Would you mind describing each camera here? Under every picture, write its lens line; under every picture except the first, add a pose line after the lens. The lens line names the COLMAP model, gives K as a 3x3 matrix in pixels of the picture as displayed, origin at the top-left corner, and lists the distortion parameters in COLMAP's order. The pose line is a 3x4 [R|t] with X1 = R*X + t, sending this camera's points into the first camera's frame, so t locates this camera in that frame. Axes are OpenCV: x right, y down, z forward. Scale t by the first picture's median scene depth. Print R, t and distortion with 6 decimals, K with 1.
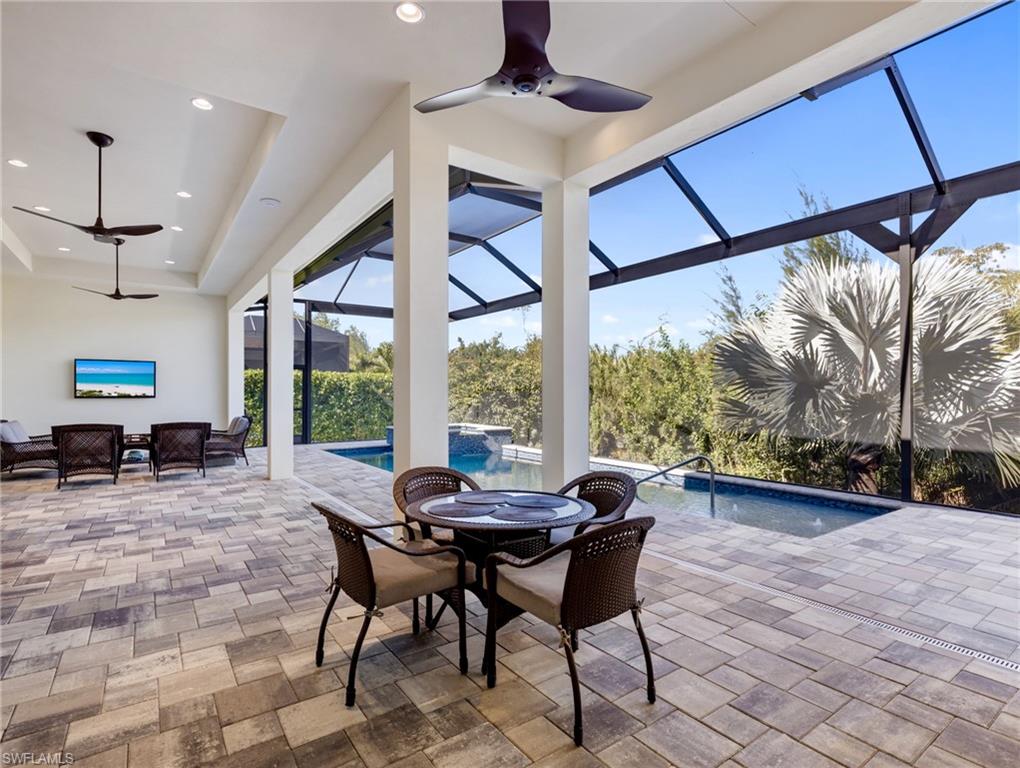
lens RADIAL K [[519.4, 0, 511.2], [0, 519.4, 398.8], [0, 0, 1]] dist [0.002069, 0.000637]
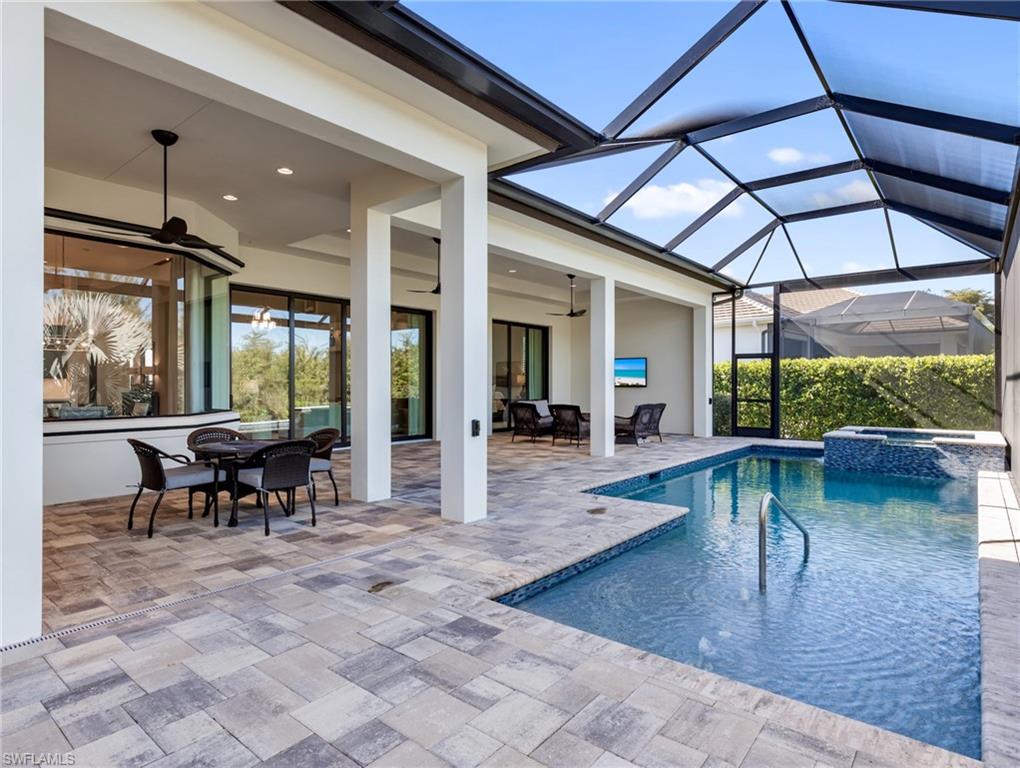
lens RADIAL K [[560.1, 0, 510.0], [0, 560.1, 384.0], [0, 0, 1]] dist [-0.001964, -0.000709]
pose [[0.261871, -0.000330, -0.965103, 1.406259], [-0.011502, 0.999928, -0.003462, -0.003355], [0.965034, 0.012007, 0.261848, 0.923780]]
